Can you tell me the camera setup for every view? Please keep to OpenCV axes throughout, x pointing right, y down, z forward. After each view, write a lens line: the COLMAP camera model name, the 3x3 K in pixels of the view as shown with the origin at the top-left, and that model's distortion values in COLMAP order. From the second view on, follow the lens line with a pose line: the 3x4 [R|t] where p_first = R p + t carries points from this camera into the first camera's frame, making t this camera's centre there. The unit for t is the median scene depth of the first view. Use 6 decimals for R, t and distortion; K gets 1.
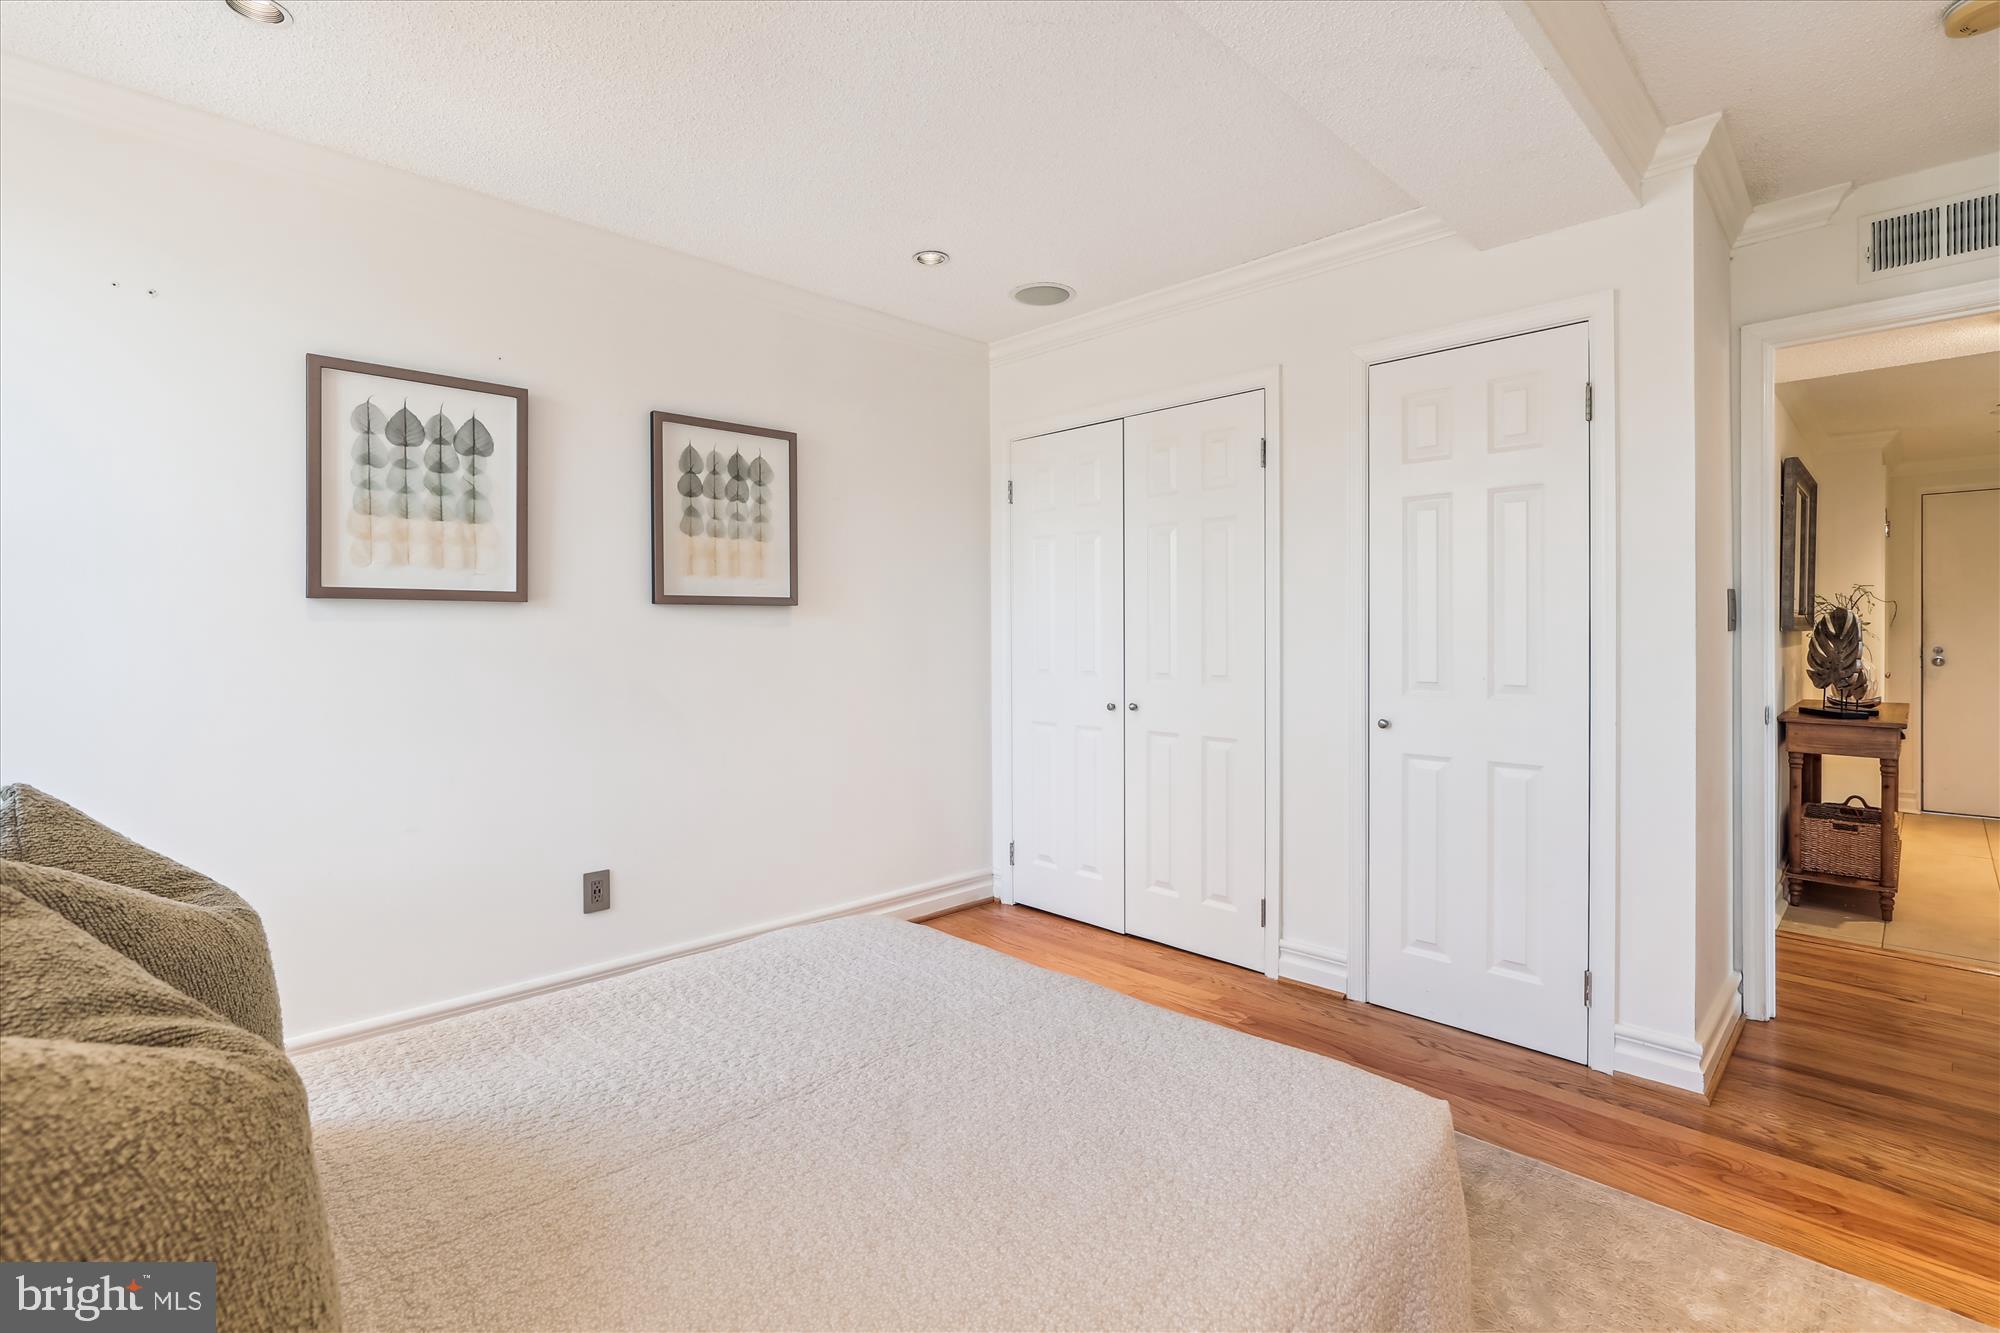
lens RADIAL K [[923.0, 0, 992.6], [0, 923.0, 629.9], [0, 0, 1]] dist [-0.001236, 0.000015]
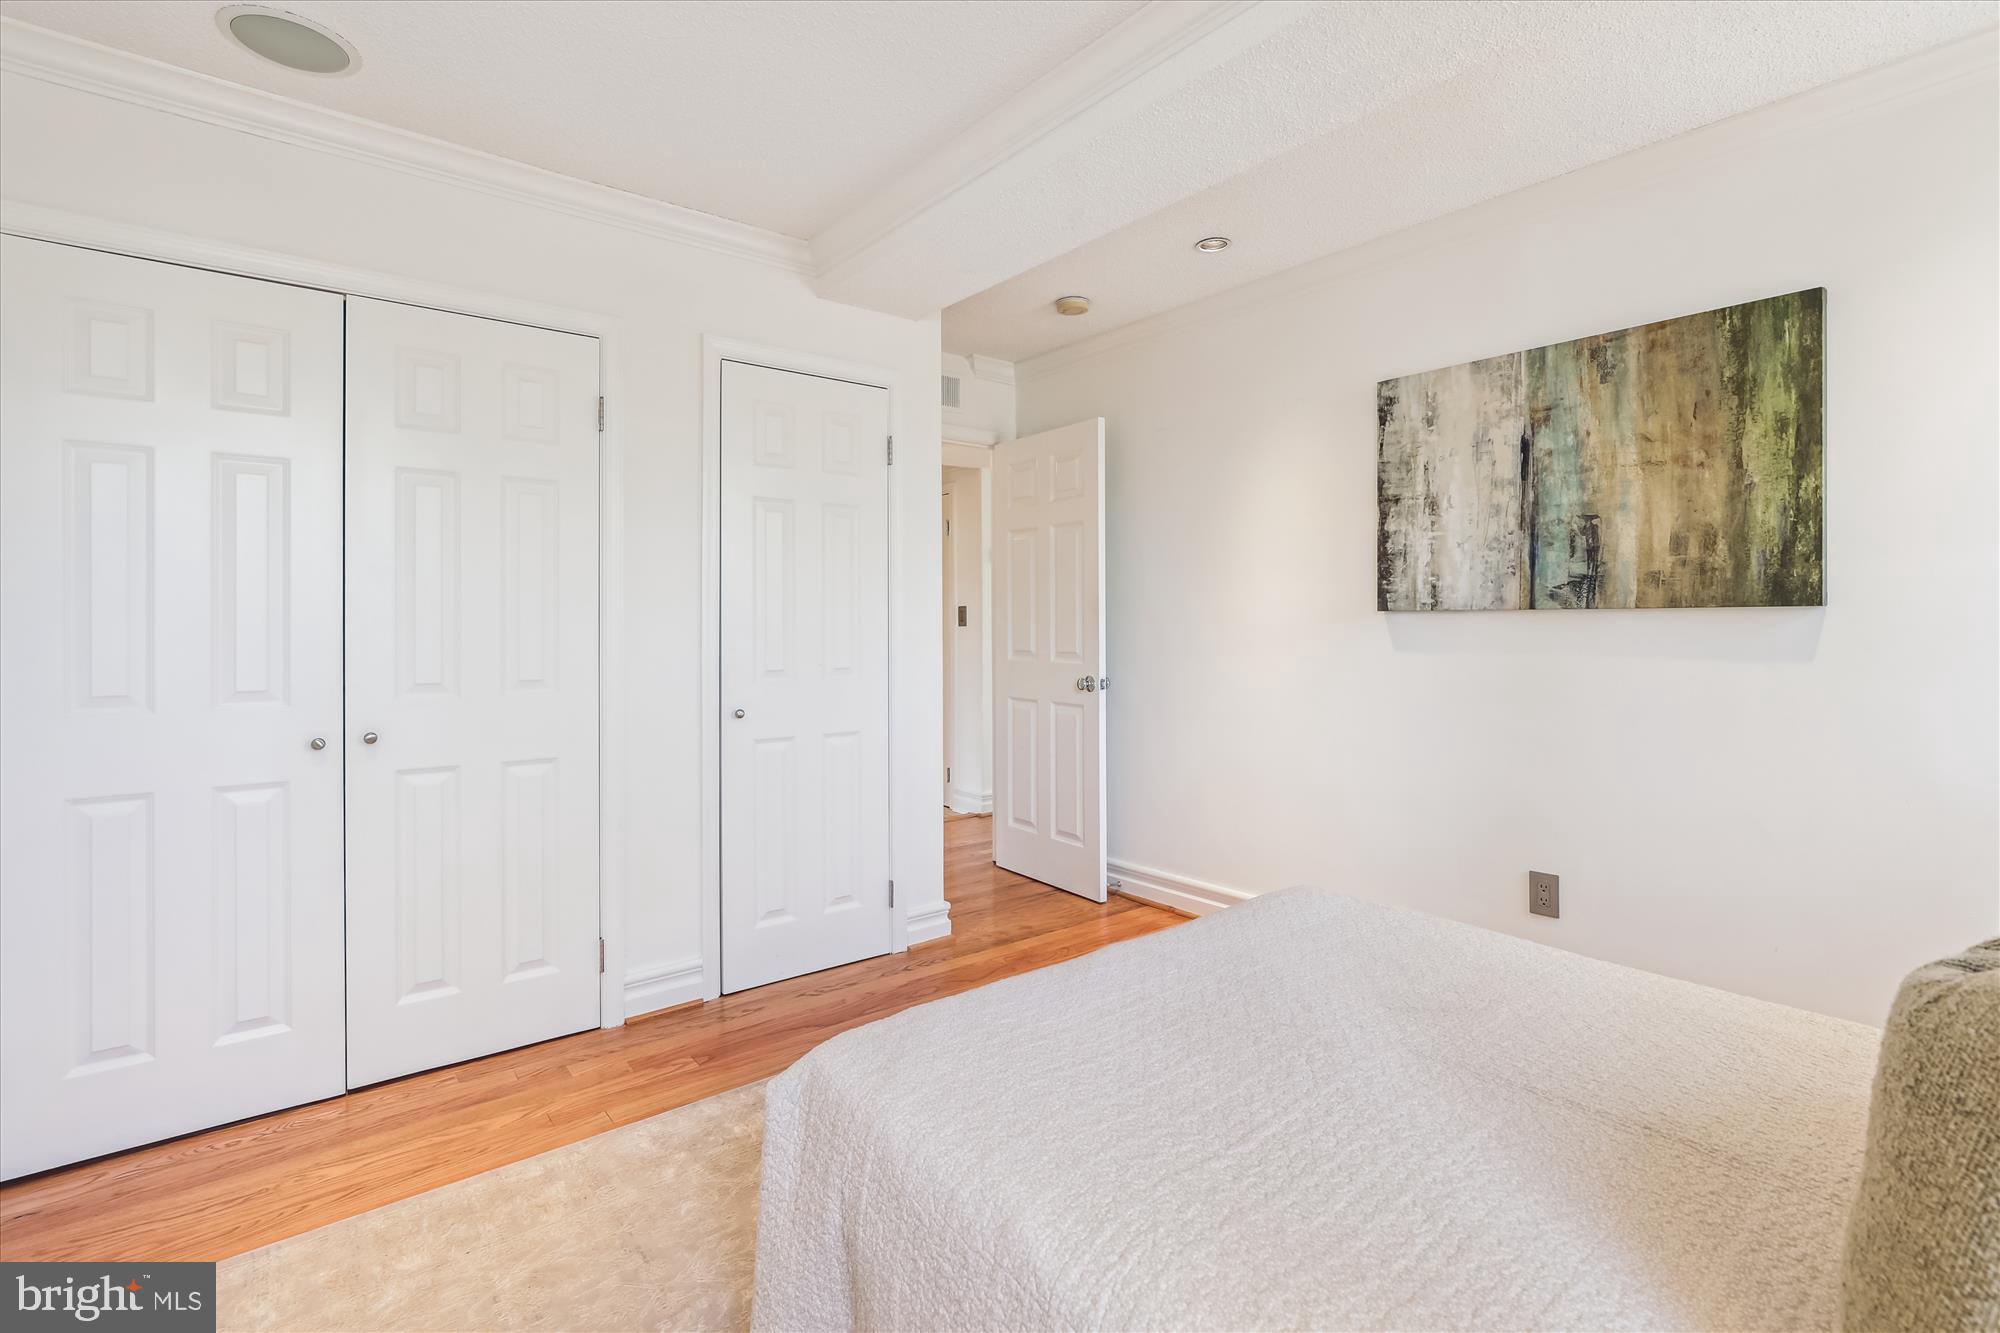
lens RADIAL K [[947.8, 0, 992.3], [0, 947.8, 620.9], [0, 0, 1]] dist [0.001535, 0.000367]
pose [[0.113407, 0.005511, 0.993533, -0.990300], [0.002799, 0.999979, -0.005866, 0.009546], [-0.993545, 0.003446, 0.113390, 1.008054]]
